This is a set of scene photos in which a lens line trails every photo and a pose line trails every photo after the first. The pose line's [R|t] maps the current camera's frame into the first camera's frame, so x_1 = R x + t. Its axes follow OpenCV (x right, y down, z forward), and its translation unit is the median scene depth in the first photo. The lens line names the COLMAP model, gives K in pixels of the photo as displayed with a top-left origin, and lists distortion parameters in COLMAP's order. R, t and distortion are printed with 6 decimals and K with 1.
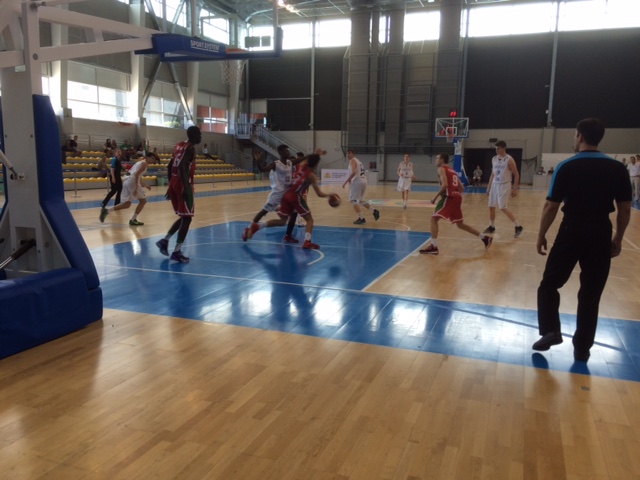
lens RADIAL K [[537.4, 0, 320.7], [0, 537.4, 243.0], [0, 0, 1]] dist [0.006524, -0.007035]
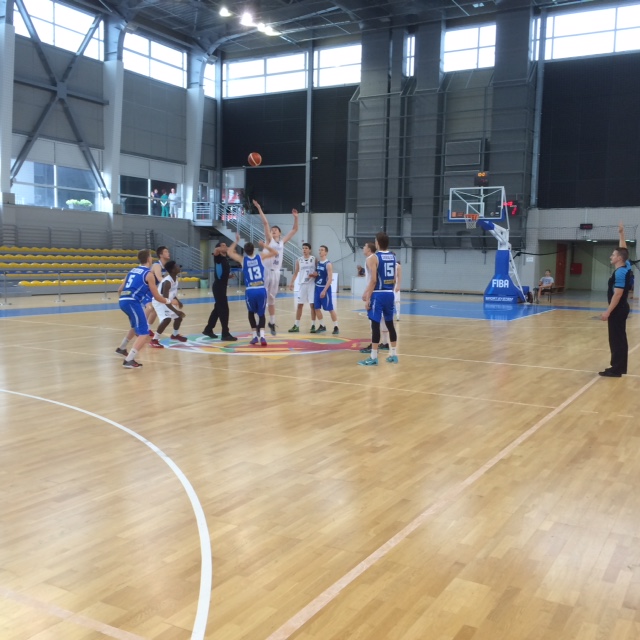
lens RADIAL K [[719.5, 0, 319.1], [0, 719.5, 317.9], [0, 0, 1]] dist [0.011277, 0.000000]
pose [[0.988637, 0.016025, -0.149464, 0.139298], [-0.026326, 0.997392, -0.067201, -0.025009], [0.147997, 0.070372, 0.986481, 0.156845]]
